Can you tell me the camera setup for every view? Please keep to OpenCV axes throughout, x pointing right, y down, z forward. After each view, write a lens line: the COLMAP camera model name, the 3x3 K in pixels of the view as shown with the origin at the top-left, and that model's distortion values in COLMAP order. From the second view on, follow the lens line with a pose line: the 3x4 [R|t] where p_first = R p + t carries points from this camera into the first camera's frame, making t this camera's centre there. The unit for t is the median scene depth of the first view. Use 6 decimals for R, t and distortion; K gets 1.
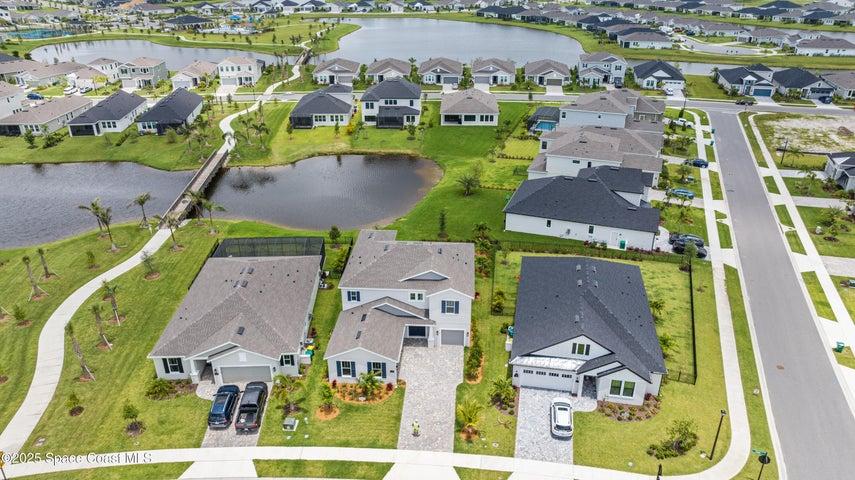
lens RADIAL K [[602.5, 0, 427.5], [0, 602.5, 240.0], [0, 0, 1]] dist [-0.024246, 0.002442]
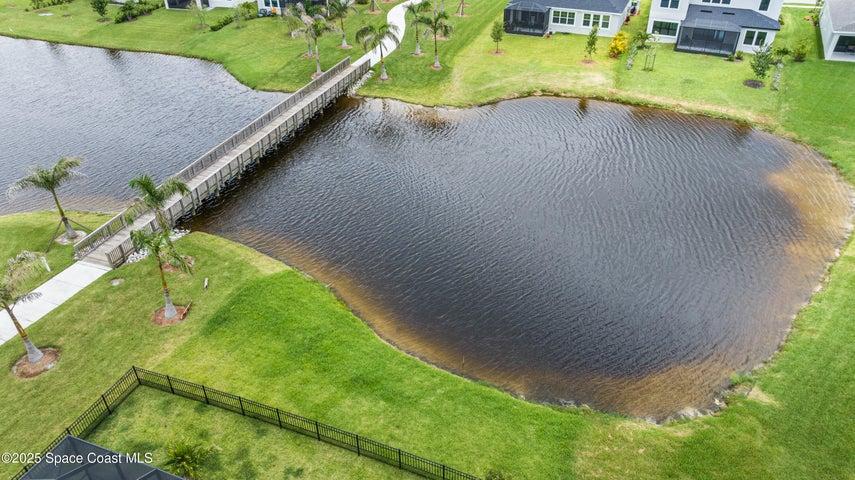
lens RADIAL K [[604.7, 0, 428.2], [0, 604.7, 239.7], [0, 0, 1]] dist [-0.048894, 0.050665]
pose [[0.917552, 0.218045, -0.332498, -0.077847], [-0.168310, 0.970605, 0.172039, -0.093045], [0.360237, -0.101892, 0.927280, 0.497736]]
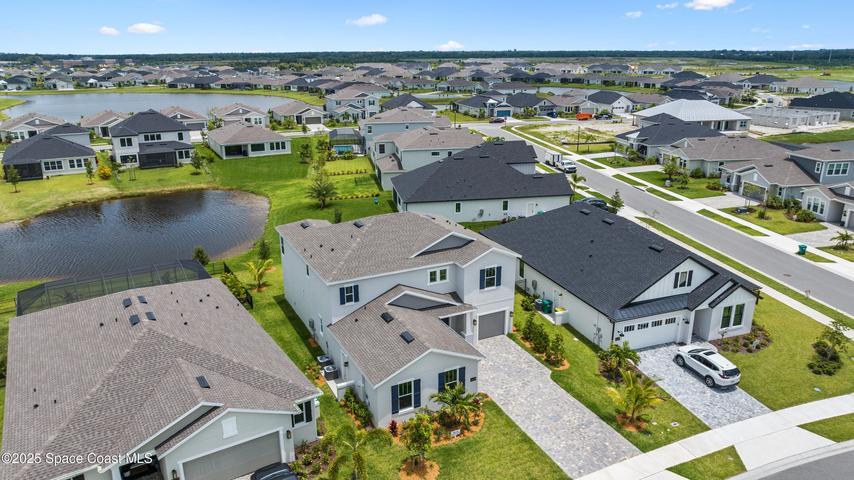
lens RADIAL K [[601.8, 0, 427.0], [0, 601.8, 240.0], [0, 0, 1]] dist [-0.024246, 0.002442]
pose [[0.862212, -0.153556, 0.482713, -0.162679], [0.220430, 0.971726, -0.084611, 0.051113], [-0.456072, 0.179357, 0.871682, 0.191841]]
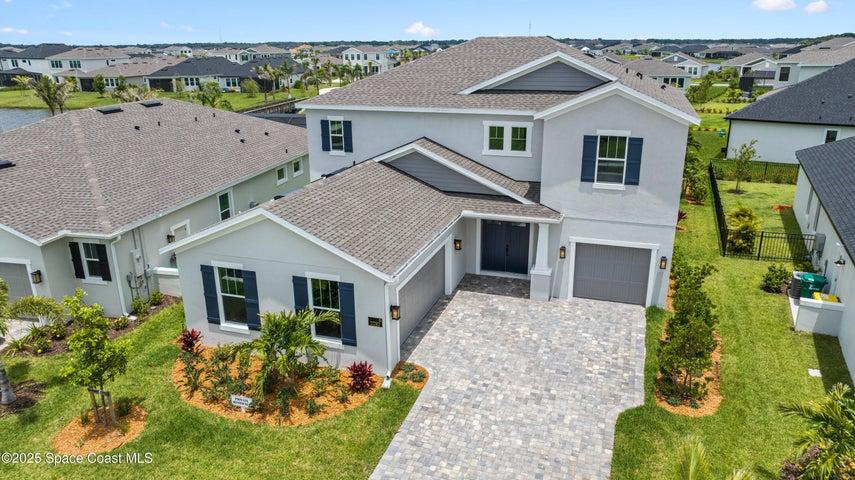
lens RADIAL K [[604.7, 0, 428.2], [0, 604.7, 239.7], [0, 0, 1]] dist [-0.048894, 0.050665]
pose [[0.965500, 0.074475, -0.249525, 0.012526], [-0.105559, 0.987904, -0.113587, 0.089771], [0.238048, 0.136008, 0.961684, 0.315546]]
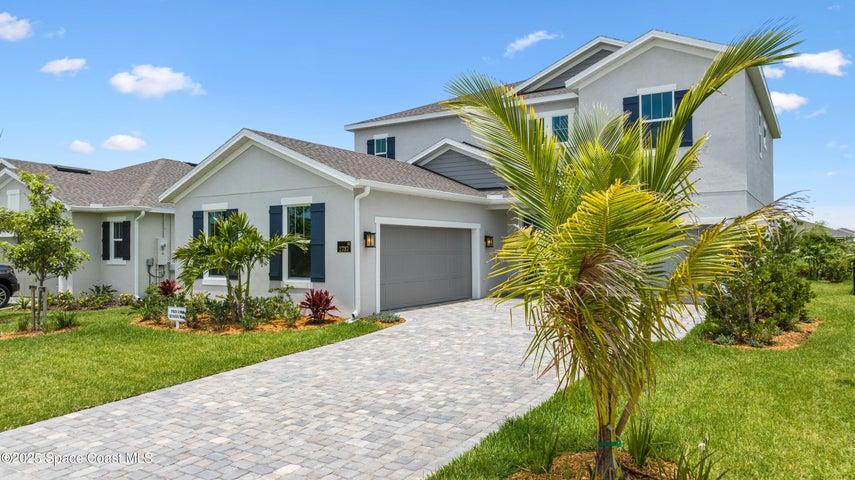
lens RADIAL K [[602.5, 0, 427.5], [0, 602.5, 240.0], [0, 0, 1]] dist [-0.024246, 0.002442]
pose [[0.874183, -0.010143, -0.485491, 0.035161], [-0.205435, 0.898181, -0.388674, 0.128139], [0.440001, 0.439509, 0.783091, 0.354879]]
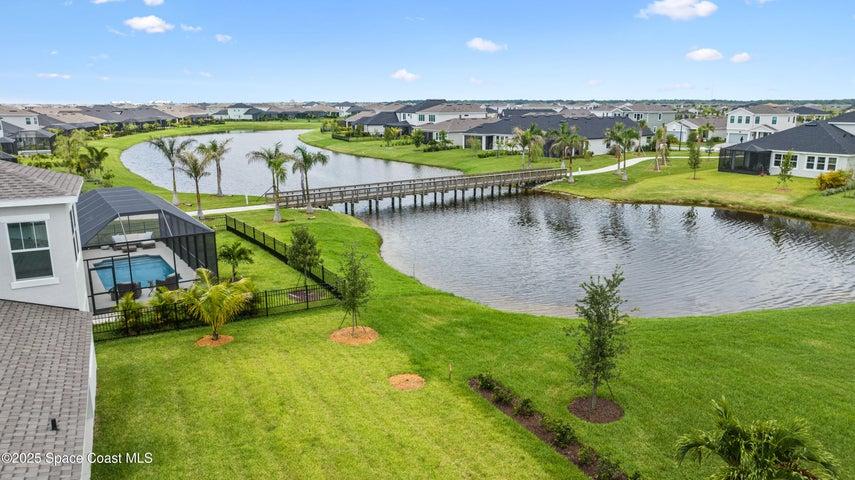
lens RADIAL K [[601.1, 0, 429.1], [0, 601.1, 241.1], [0, 0, 1]] dist [-0.021365, 0.007214]
pose [[0.522517, 0.192410, -0.830635, 0.101932], [-0.366317, 0.930370, -0.014922, -0.023674], [0.769927, 0.312073, 0.556617, 0.551918]]
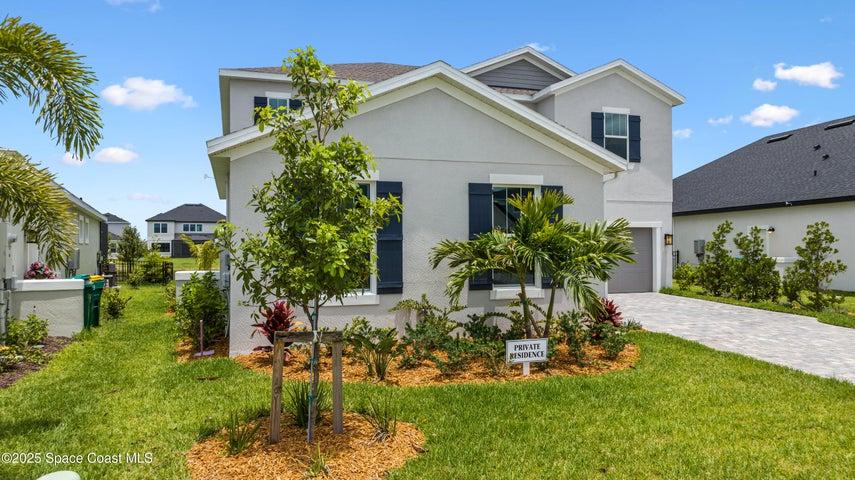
lens RADIAL K [[604.7, 0, 428.2], [0, 604.7, 239.7], [0, 0, 1]] dist [-0.048894, 0.050665]
pose [[0.926727, 0.002488, 0.375726, -0.075623], [0.164381, 0.896517, -0.411383, 0.122612], [-0.337868, 0.443002, 0.830418, 0.367315]]
